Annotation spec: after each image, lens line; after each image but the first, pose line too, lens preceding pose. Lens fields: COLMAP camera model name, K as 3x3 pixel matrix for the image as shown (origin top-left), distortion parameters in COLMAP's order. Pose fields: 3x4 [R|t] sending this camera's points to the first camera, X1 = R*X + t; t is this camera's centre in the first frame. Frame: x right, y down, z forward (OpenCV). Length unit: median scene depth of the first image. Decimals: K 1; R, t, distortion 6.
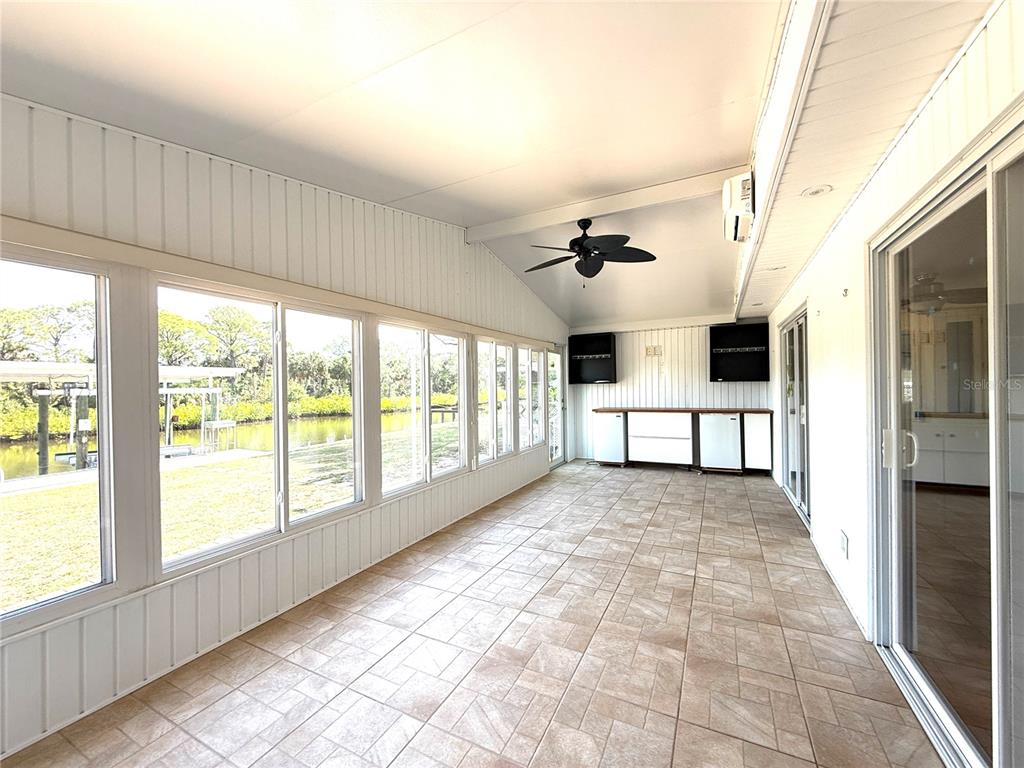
lens RADIAL K [[406.5, 0, 510.8], [0, 406.5, 384.8], [0, 0, 1]] dist [-0.001716, -0.000208]
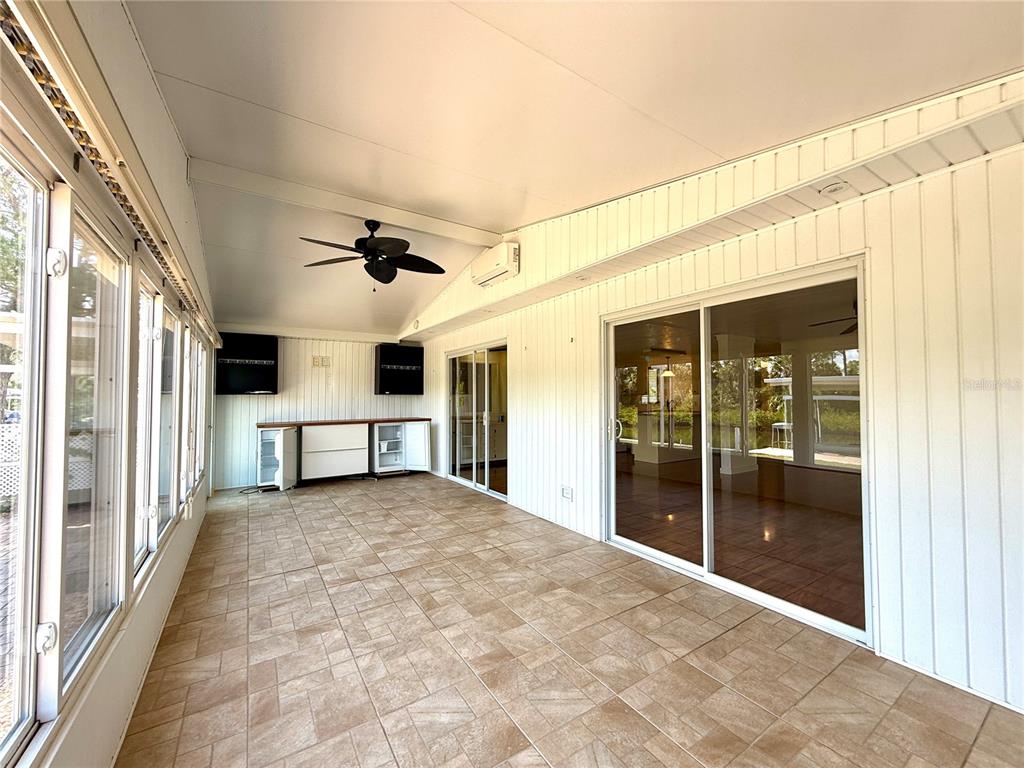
lens RADIAL K [[406.5, 0, 510.8], [0, 406.5, 384.8], [0, 0, 1]] dist [-0.001716, -0.000208]
pose [[0.500151, 0.040011, 0.865013, -0.483090], [-0.006099, 0.999070, -0.042686, 0.019526], [-0.865917, 0.016074, 0.499930, 0.251817]]
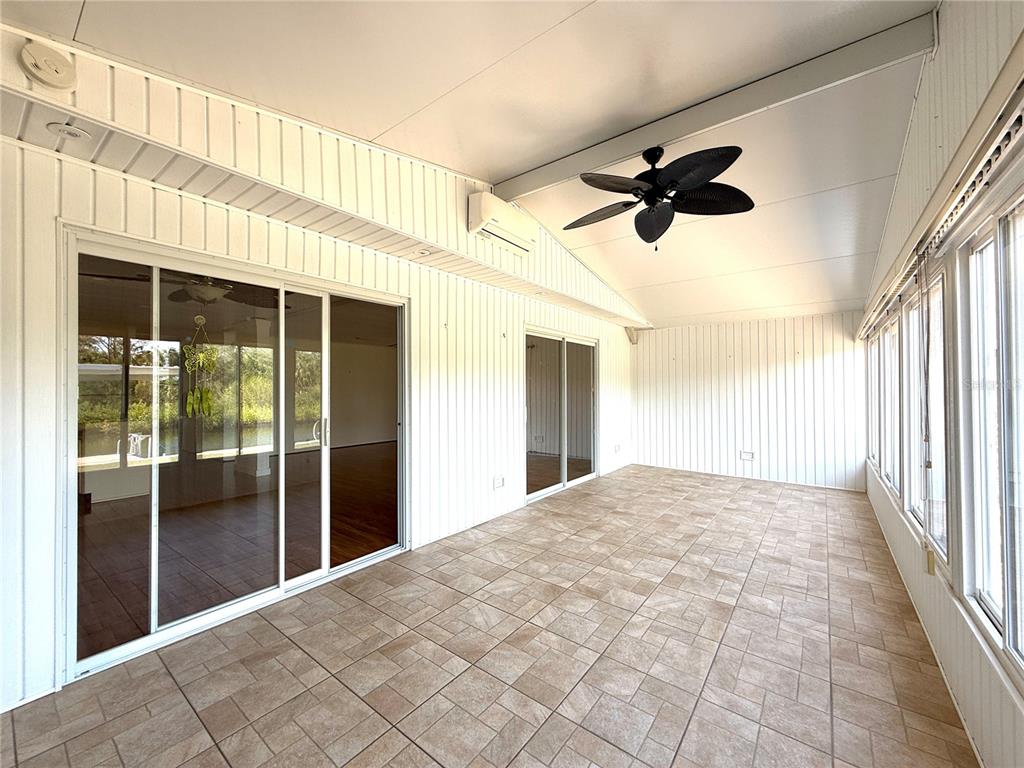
lens RADIAL K [[406.5, 0, 510.8], [0, 406.5, 384.8], [0, 0, 1]] dist [-0.001716, -0.000208]
pose [[-0.983453, 0.018803, 0.180183, 0.315002], [0.016287, 0.999748, -0.015434, 0.010233], [-0.180428, -0.012244, -0.983512, 1.786296]]
